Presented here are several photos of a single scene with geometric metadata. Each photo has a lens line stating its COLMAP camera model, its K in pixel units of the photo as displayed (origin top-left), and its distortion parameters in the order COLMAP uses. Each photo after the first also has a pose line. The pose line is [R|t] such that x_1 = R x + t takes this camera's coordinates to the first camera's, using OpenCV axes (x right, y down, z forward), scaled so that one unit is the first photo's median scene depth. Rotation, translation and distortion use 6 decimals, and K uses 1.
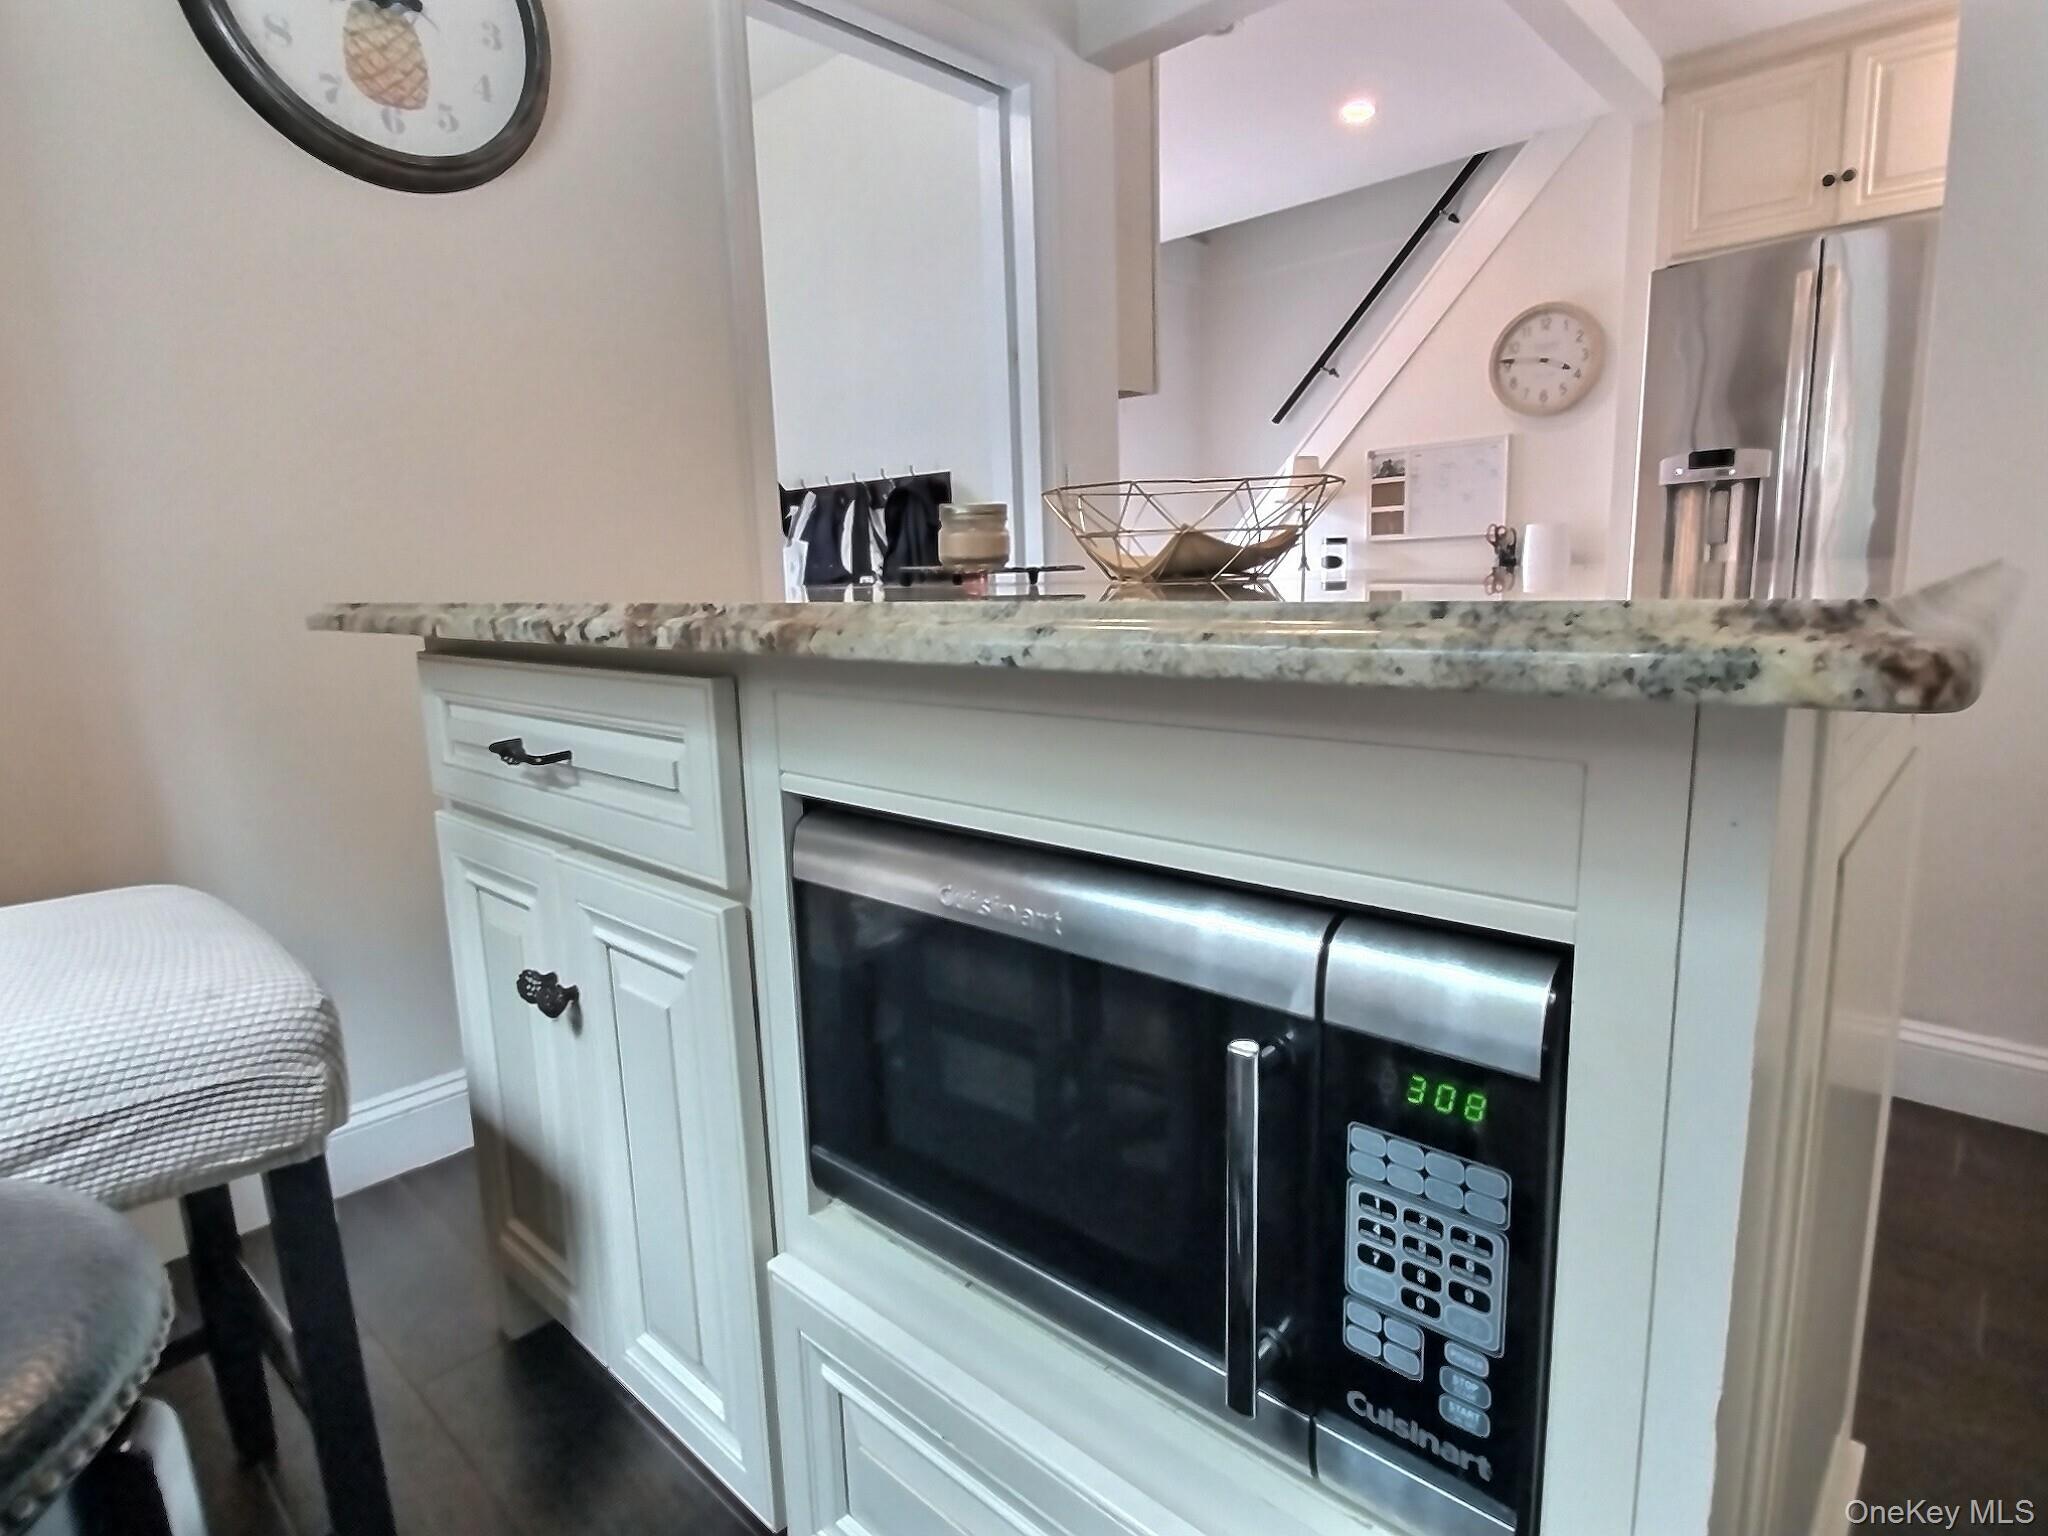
lens RADIAL K [[1085.4, 0, 1024.2], [0, 1085.4, 762.1], [0, 0, 1]] dist [0.033977, -0.030237]
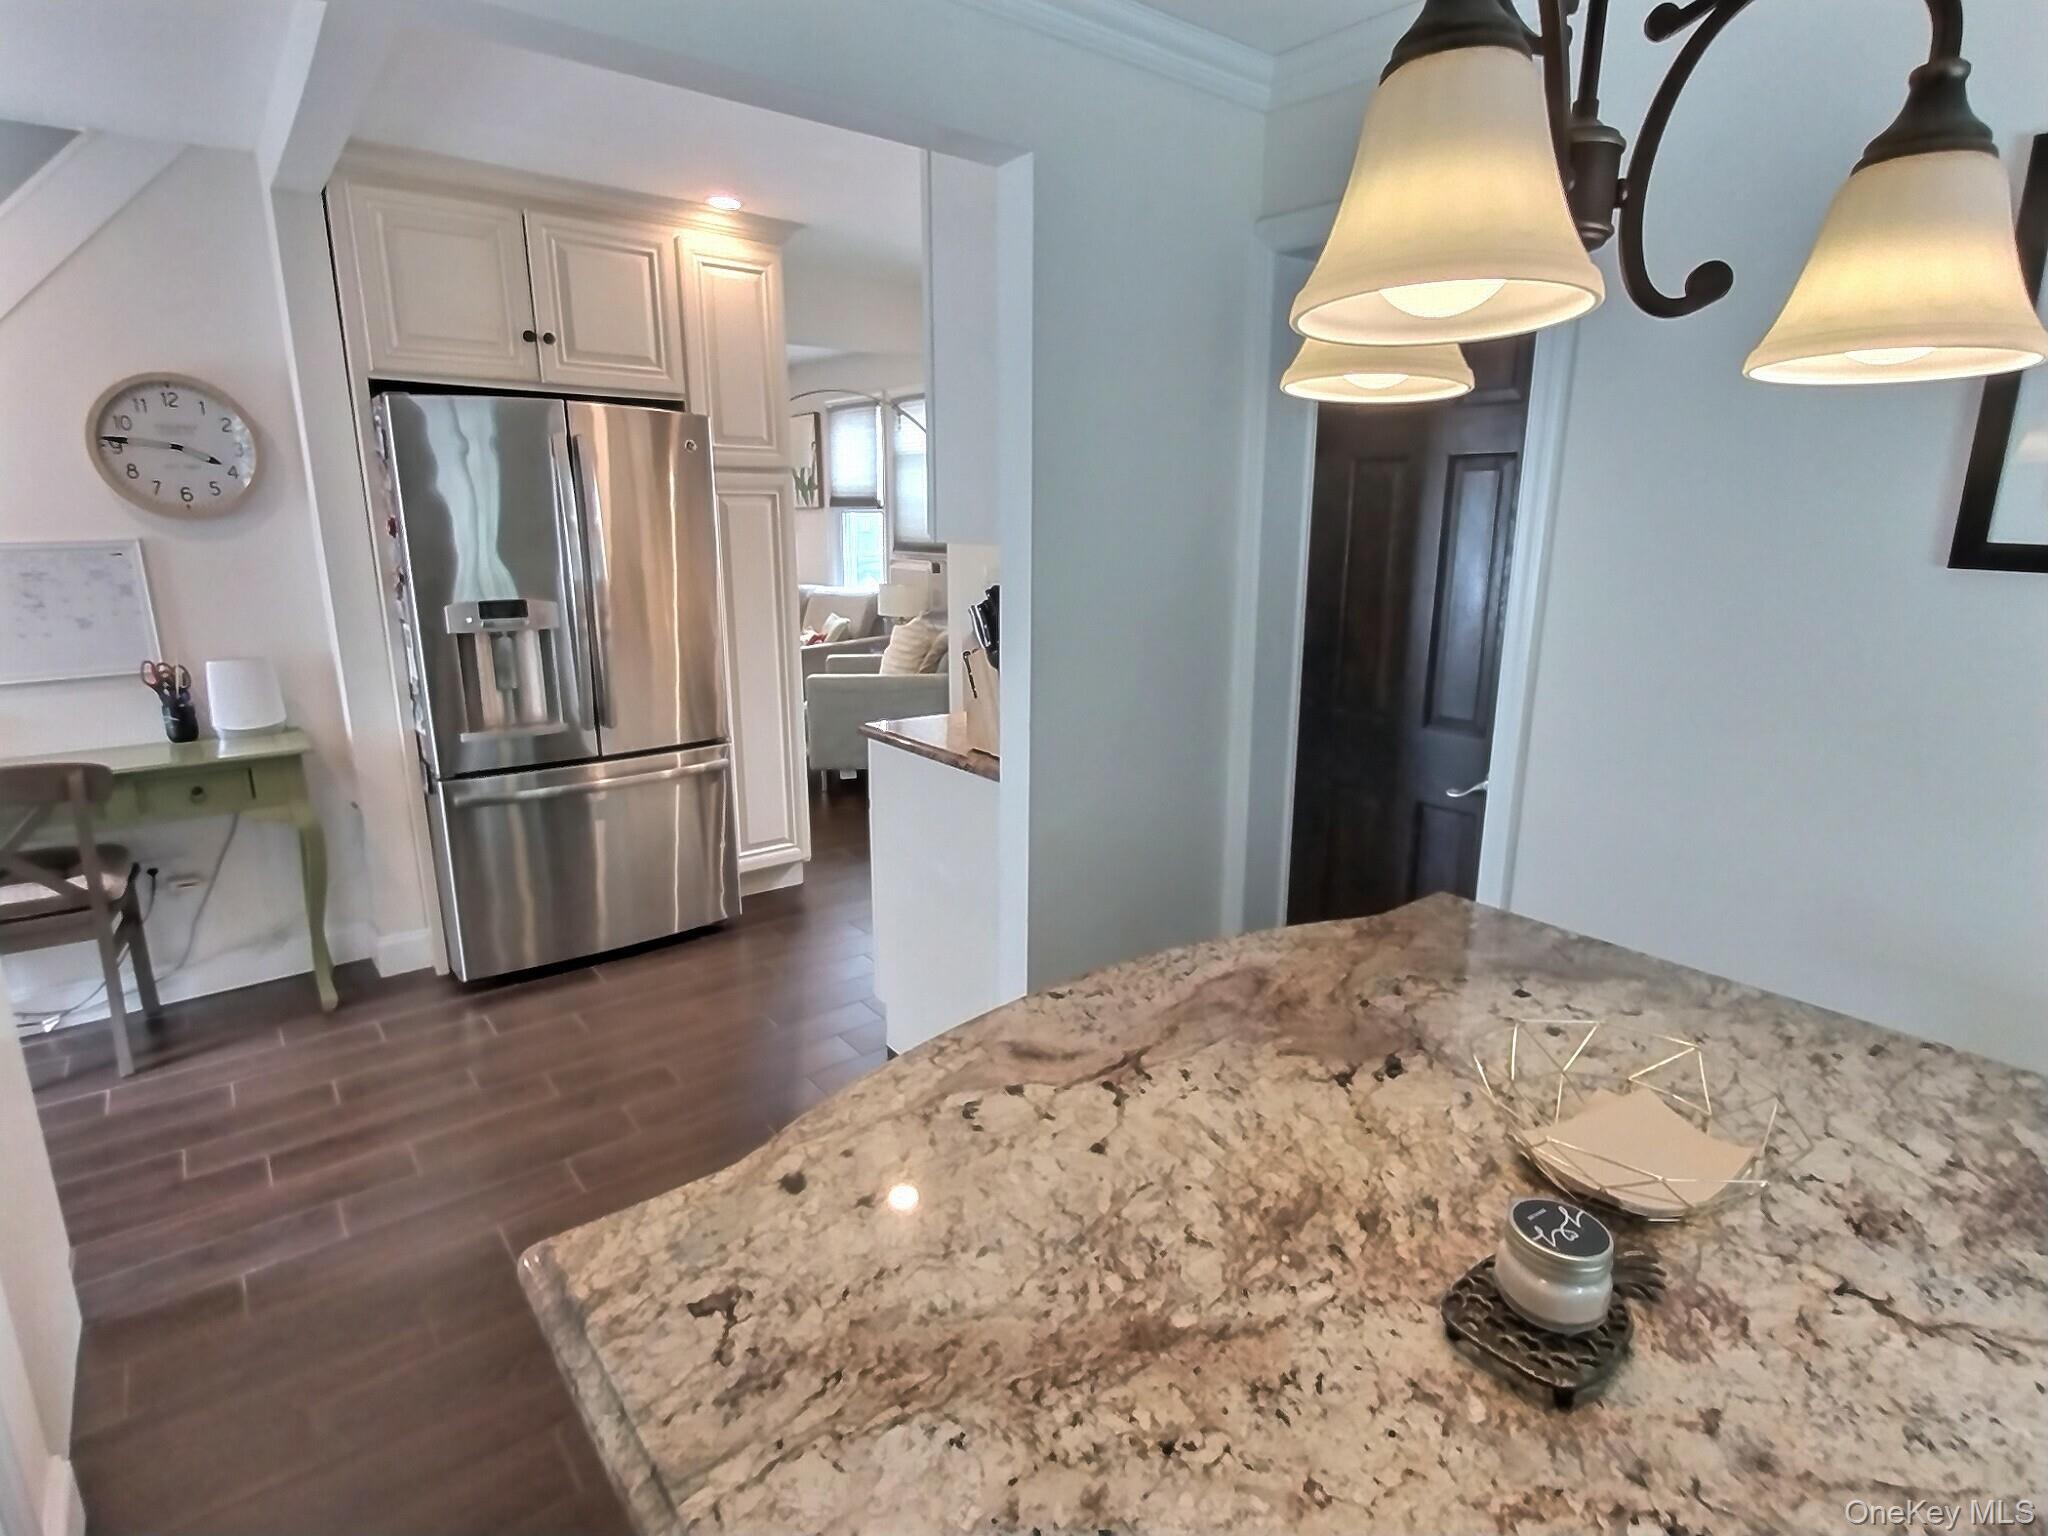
lens RADIAL K [[1058.5, 0, 1047.3], [0, 1058.5, 761.5], [0, 0, 1]] dist [0.015330, -0.016948]
pose [[0.144120, -0.197123, 0.969728, -0.230222], [0.156477, 0.972169, 0.174364, -0.231047], [-0.977110, 0.126611, 0.170954, 0.385000]]
